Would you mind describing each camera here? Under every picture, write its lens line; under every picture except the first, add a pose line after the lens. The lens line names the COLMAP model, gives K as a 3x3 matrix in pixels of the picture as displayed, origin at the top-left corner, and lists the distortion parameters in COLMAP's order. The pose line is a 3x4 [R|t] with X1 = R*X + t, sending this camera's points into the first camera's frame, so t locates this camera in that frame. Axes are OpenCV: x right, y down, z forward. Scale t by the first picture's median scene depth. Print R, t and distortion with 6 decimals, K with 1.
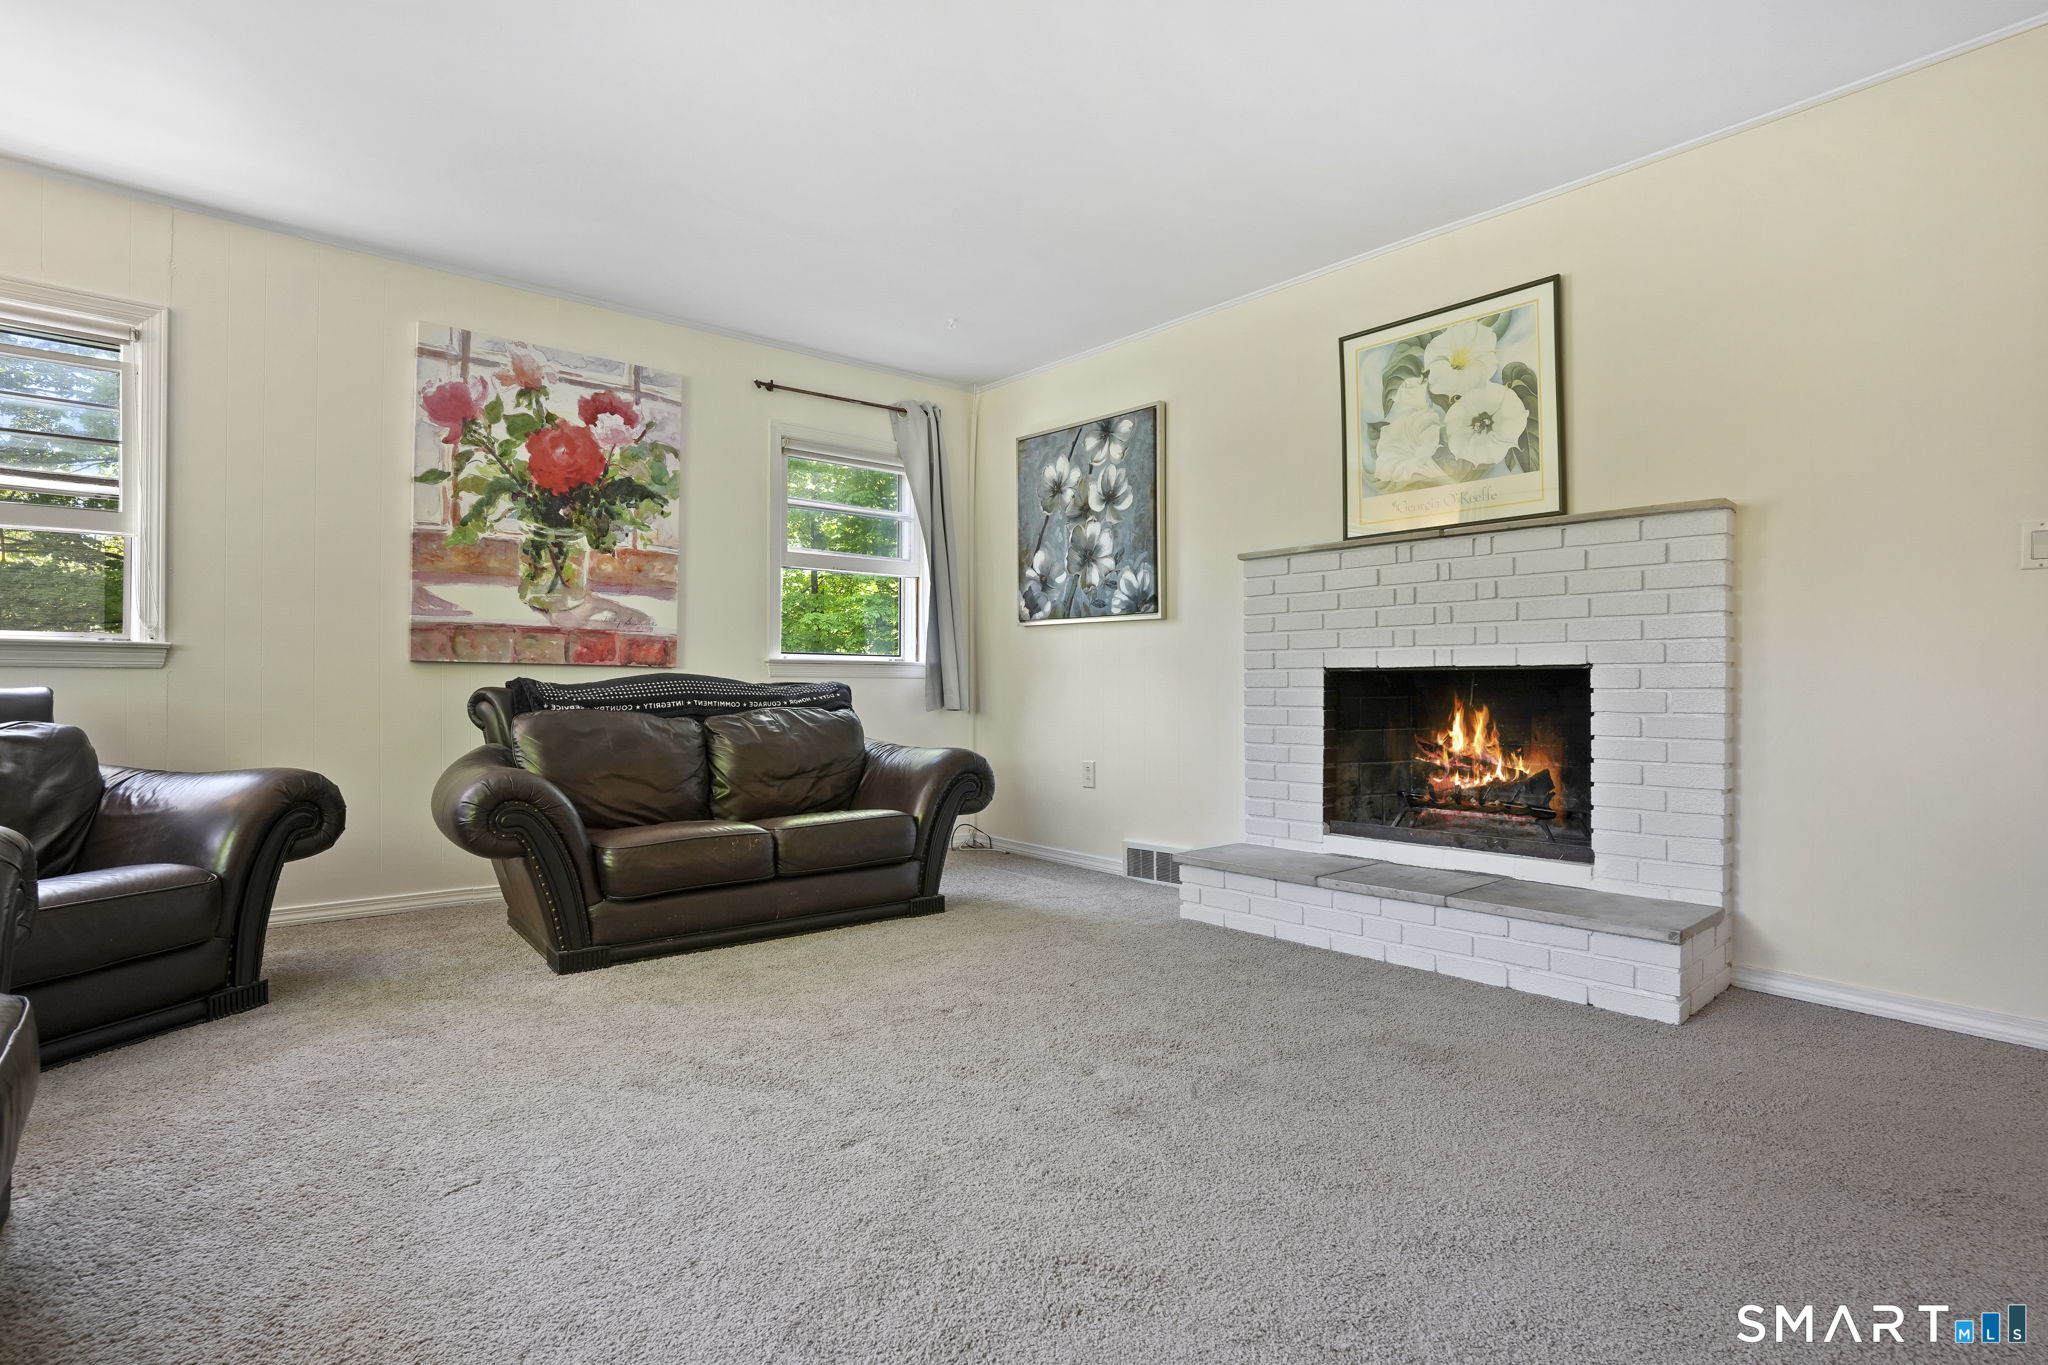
lens RADIAL K [[998.8, 0, 1024.9], [0, 998.8, 691.5], [0, 0, 1]] dist [-0.085320, 0.040187]
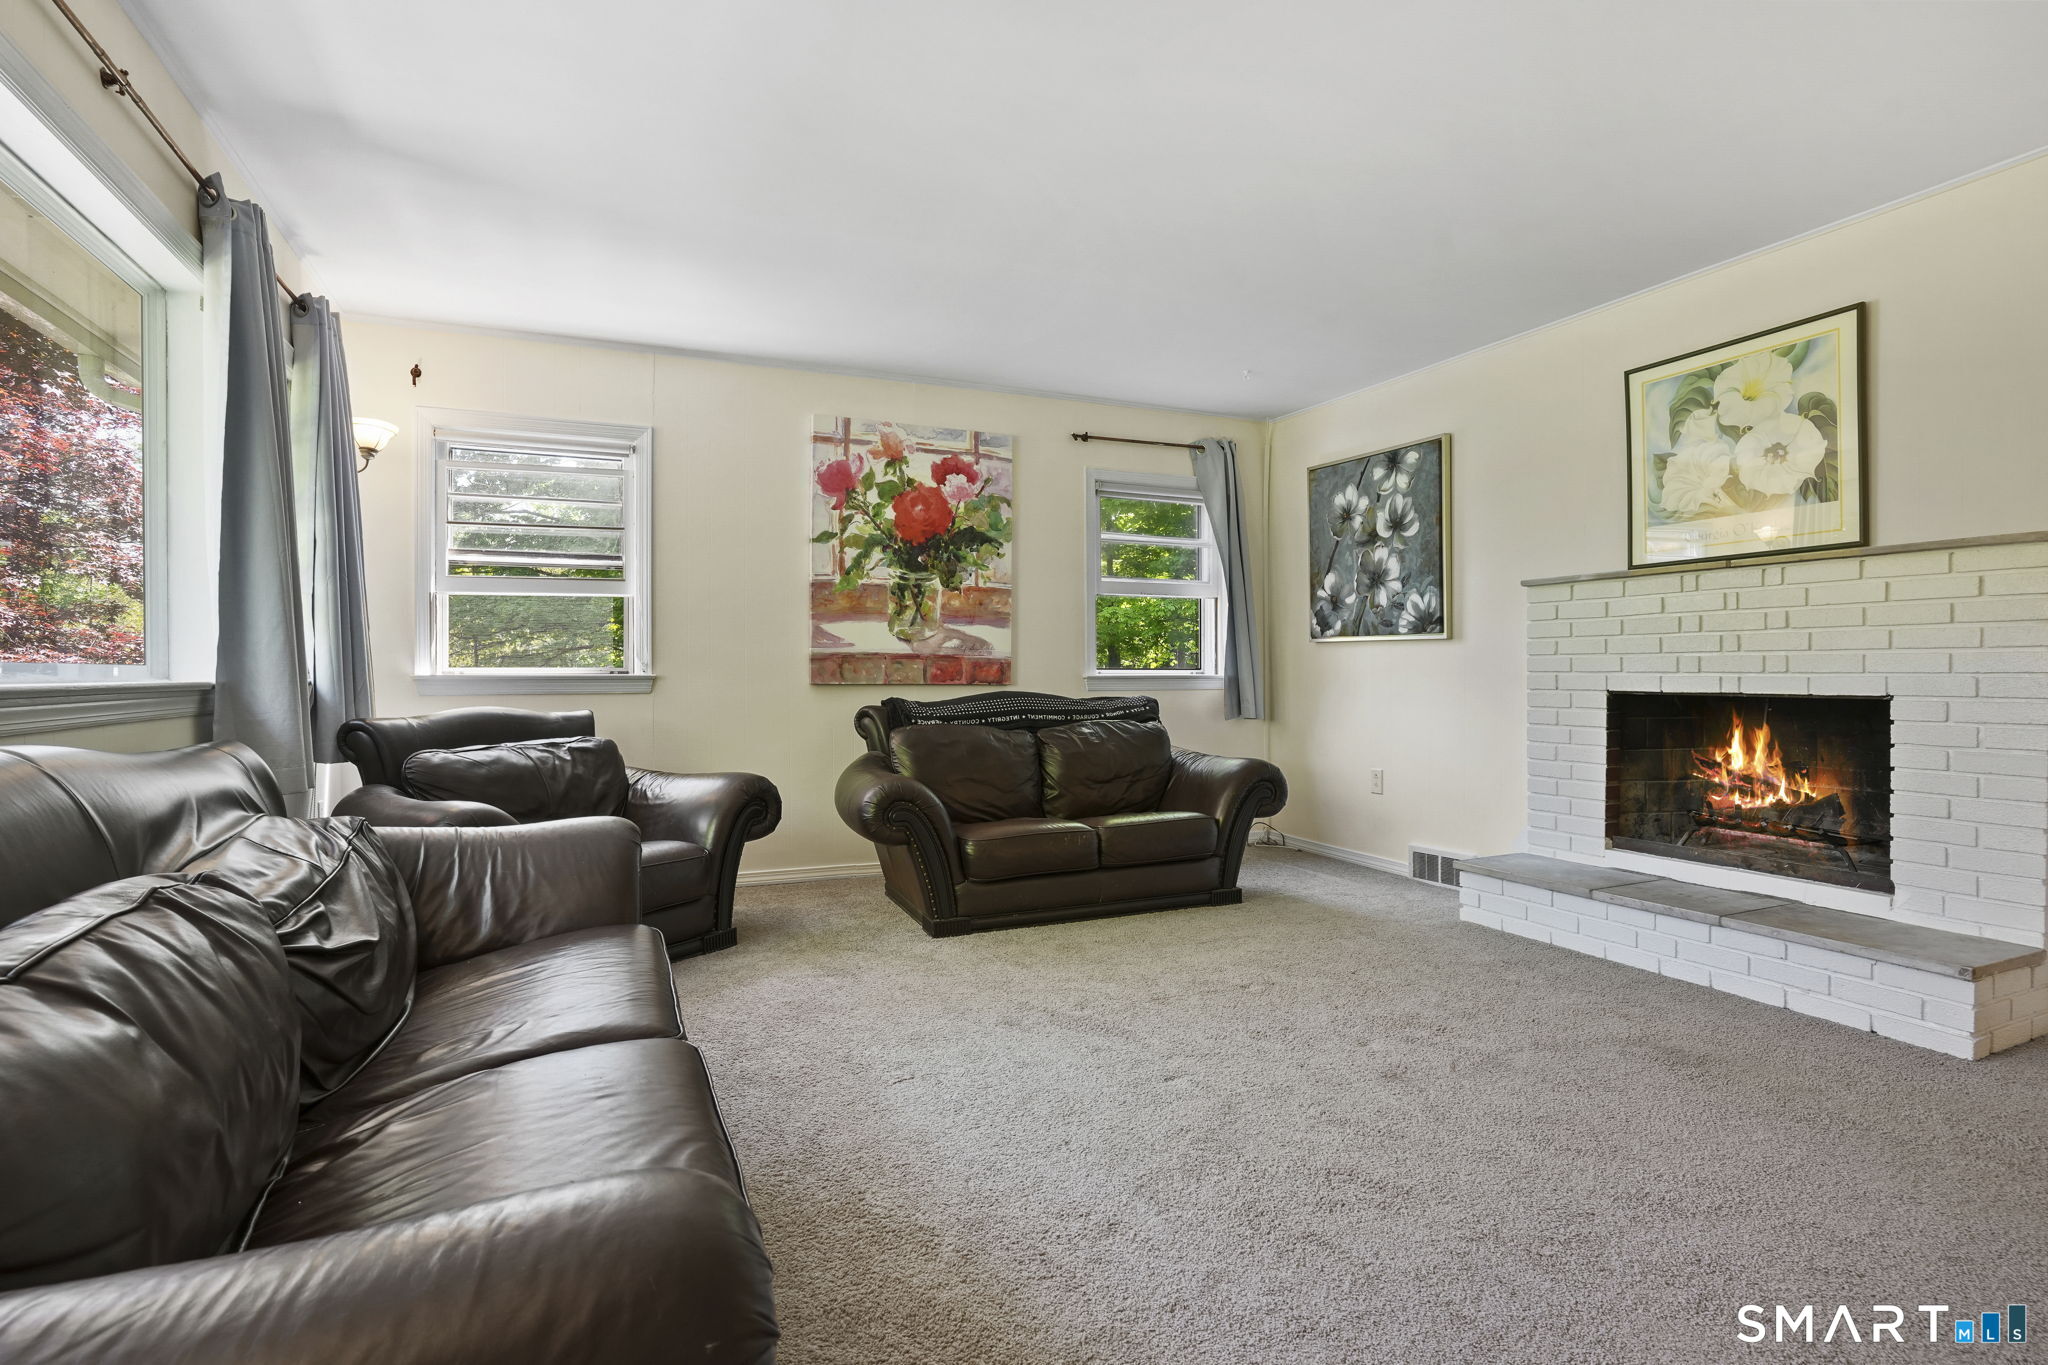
lens RADIAL K [[998.8, 0, 1024.9], [0, 998.8, 691.5], [0, 0, 1]] dist [-0.085320, 0.040187]
pose [[0.958372, 0.001786, -0.285517, 0.005459], [0.003140, 0.999854, 0.016795, -0.040617], [0.285505, -0.016993, 0.958226, -0.156250]]
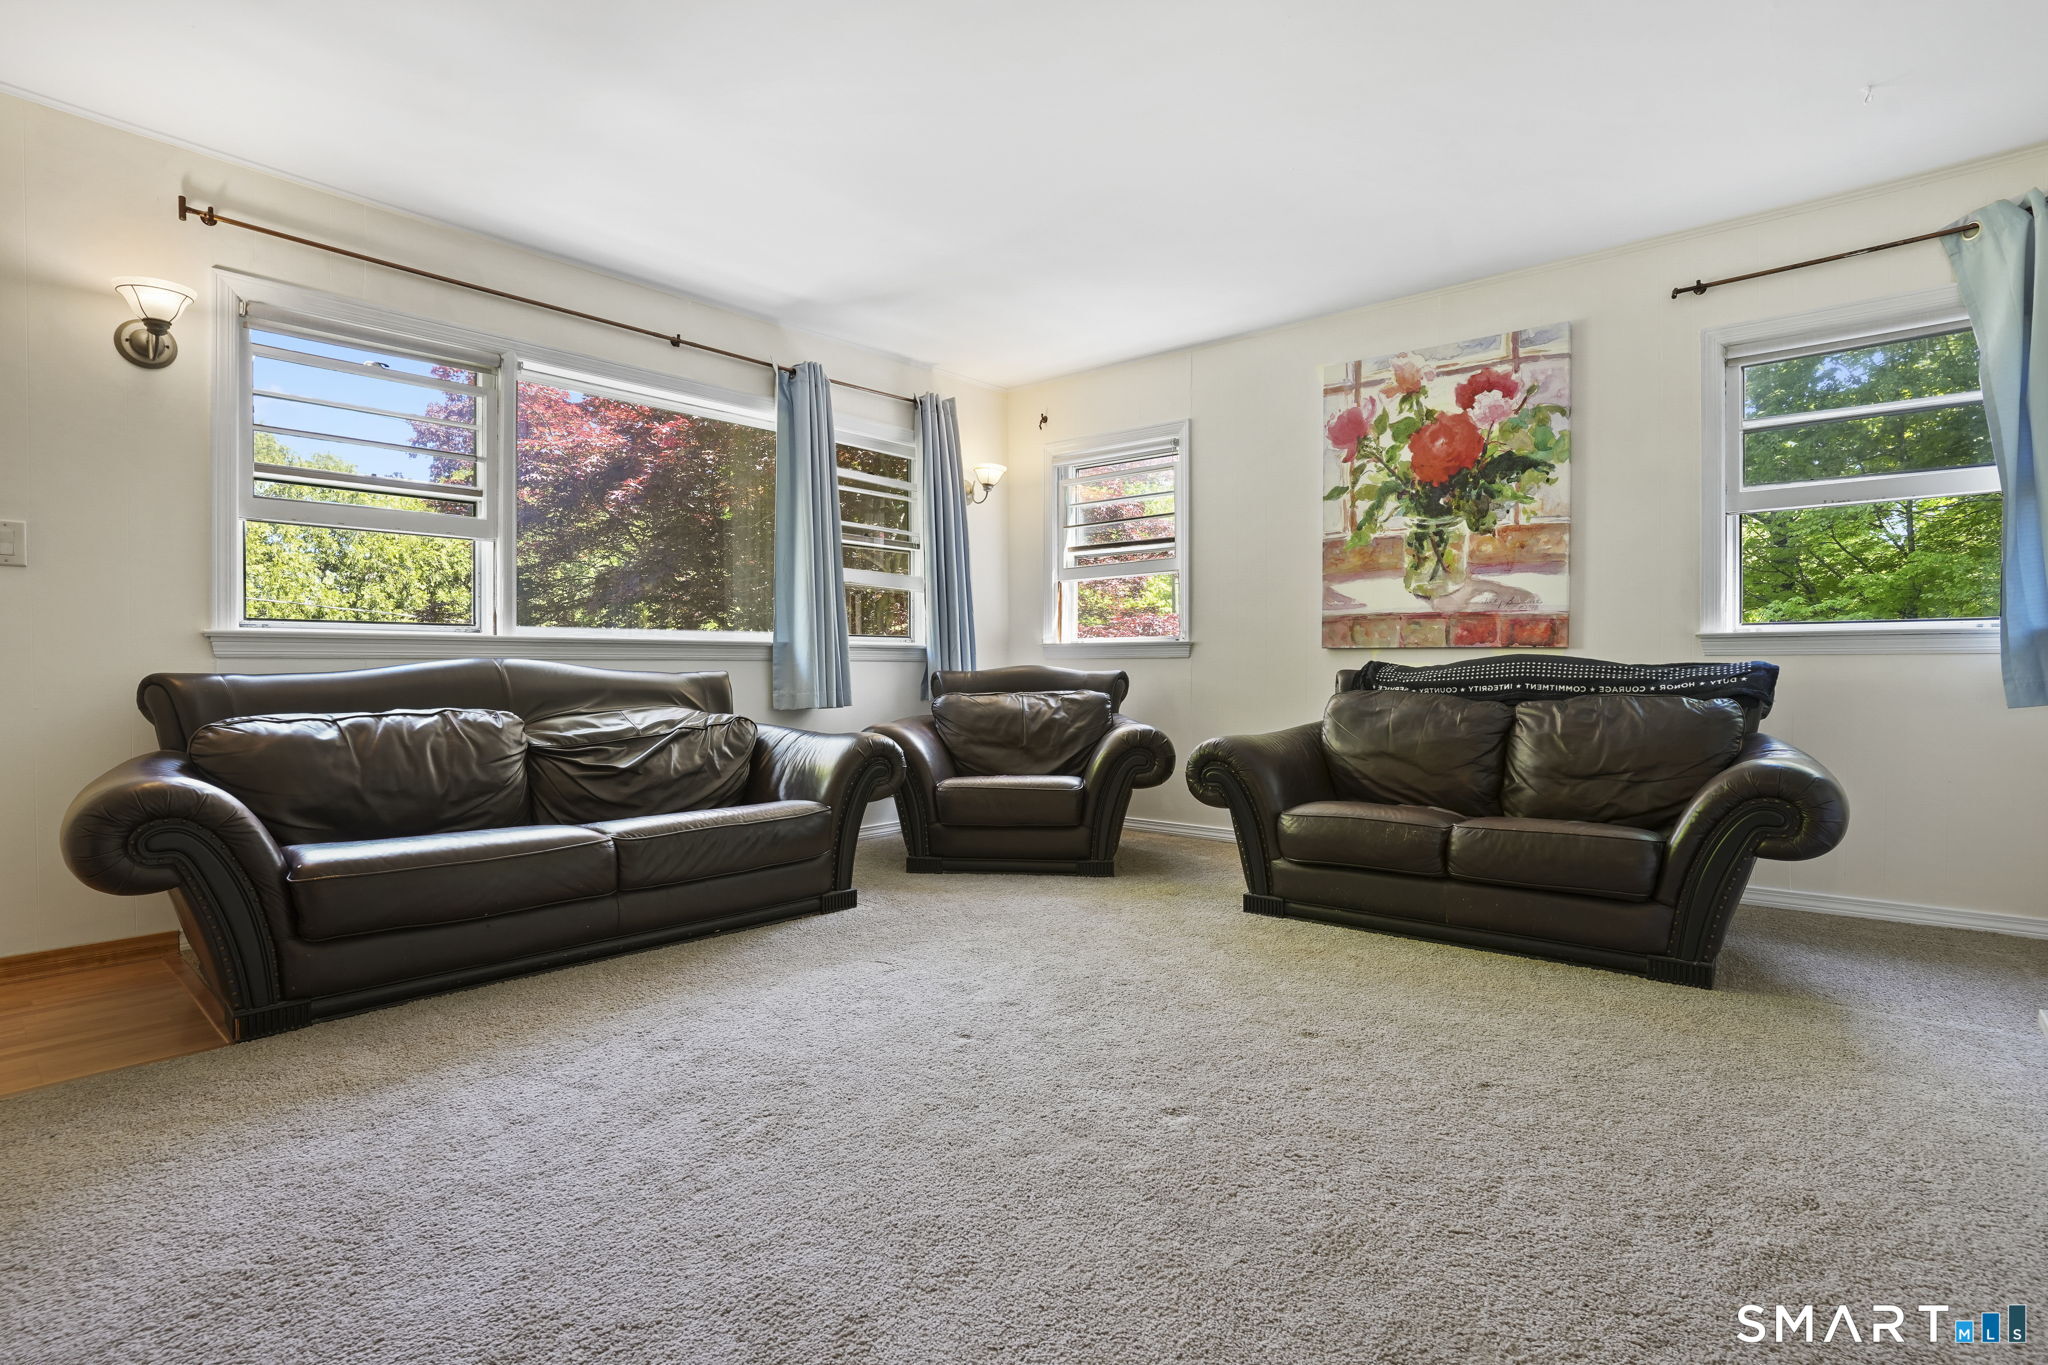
lens RADIAL K [[998.8, 0, 1024.9], [0, 998.8, 691.5], [0, 0, 1]] dist [-0.085320, 0.040187]
pose [[0.152033, 0.021689, -0.988137, 0.514680], [0.001796, 0.999751, 0.022220, -0.005168], [0.988374, -0.005152, 0.151957, 0.417385]]
